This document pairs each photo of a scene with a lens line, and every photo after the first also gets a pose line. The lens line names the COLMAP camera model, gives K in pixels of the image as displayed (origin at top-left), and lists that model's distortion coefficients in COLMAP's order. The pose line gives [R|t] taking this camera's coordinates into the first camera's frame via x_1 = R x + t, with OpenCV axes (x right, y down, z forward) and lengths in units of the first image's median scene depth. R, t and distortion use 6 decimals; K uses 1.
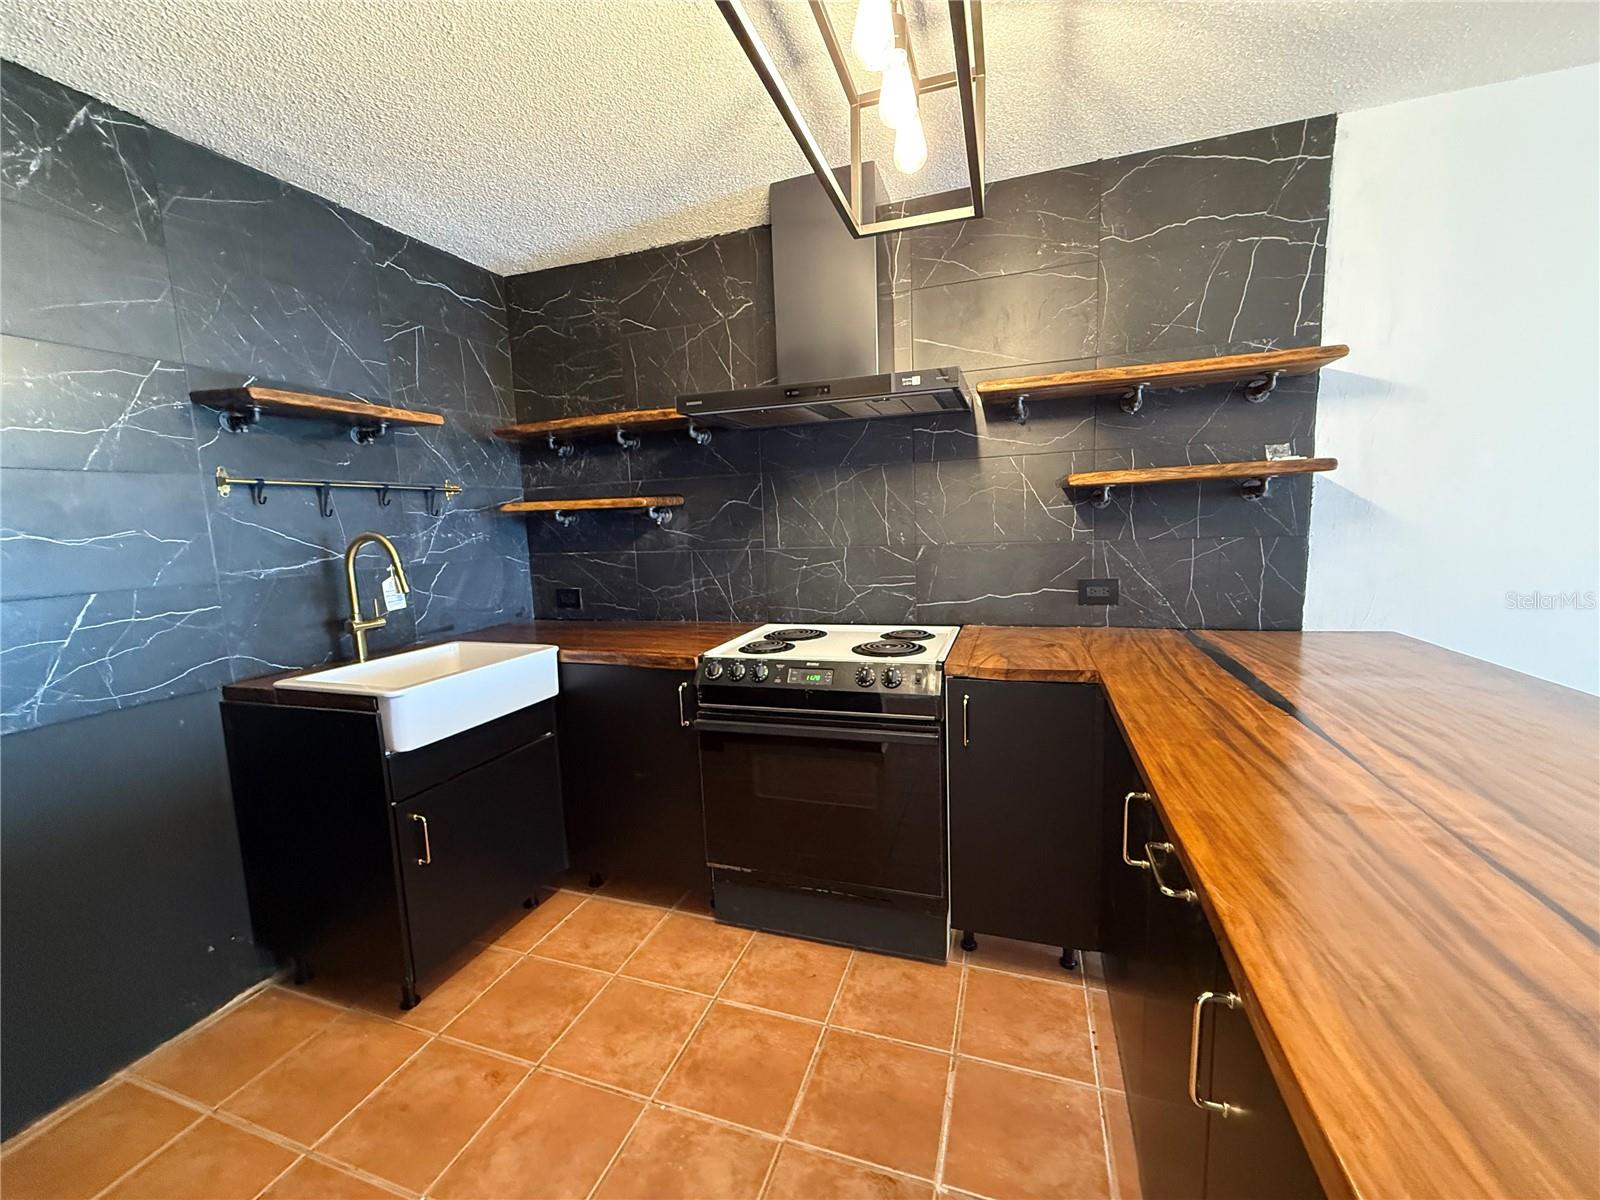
lens RADIAL K [[639.1, 0, 796.0], [0, 639.1, 603.1], [0, 0, 1]] dist [0.001088, -0.000639]
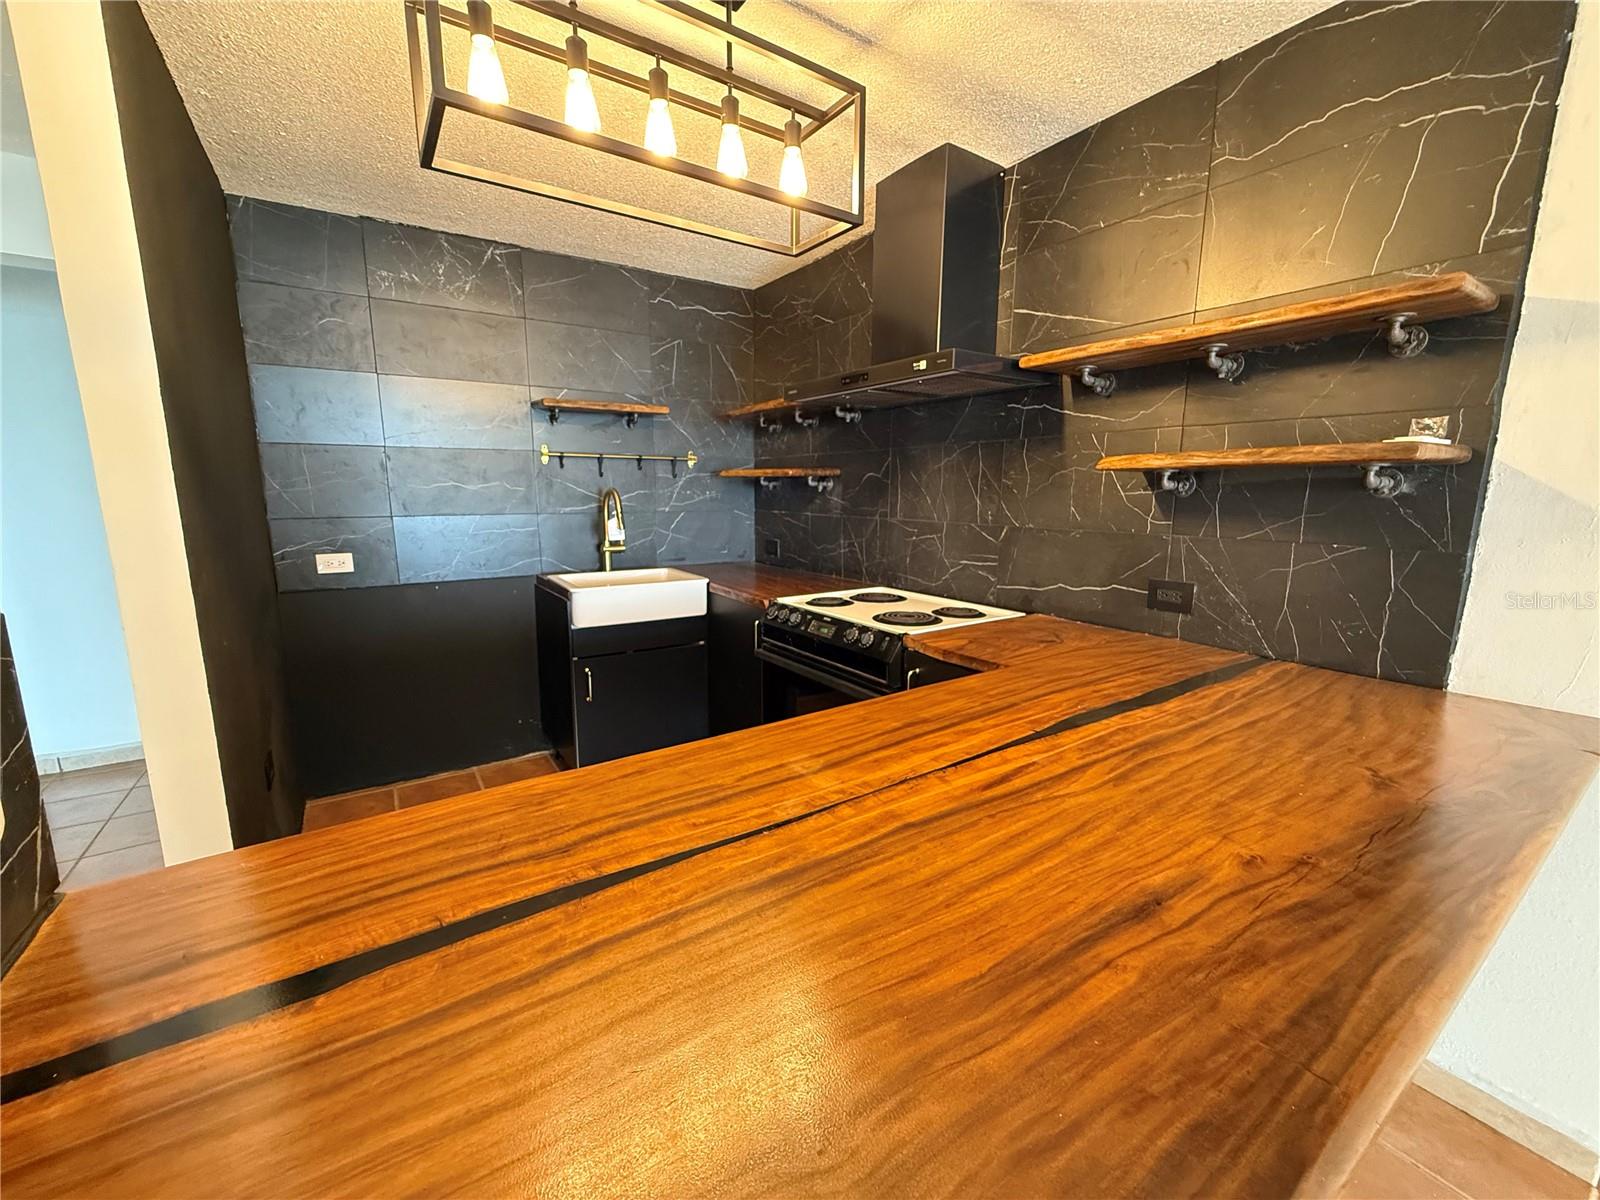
lens RADIAL K [[639.1, 0, 787.7], [0, 639.1, 601.5], [0, 0, 1]] dist [0.001088, -0.000639]
pose [[0.794309, 0.147602, -0.589311, 0.575091], [-0.114203, 0.989021, 0.093785, -0.032790], [0.596684, -0.007193, 0.802444, 0.023202]]
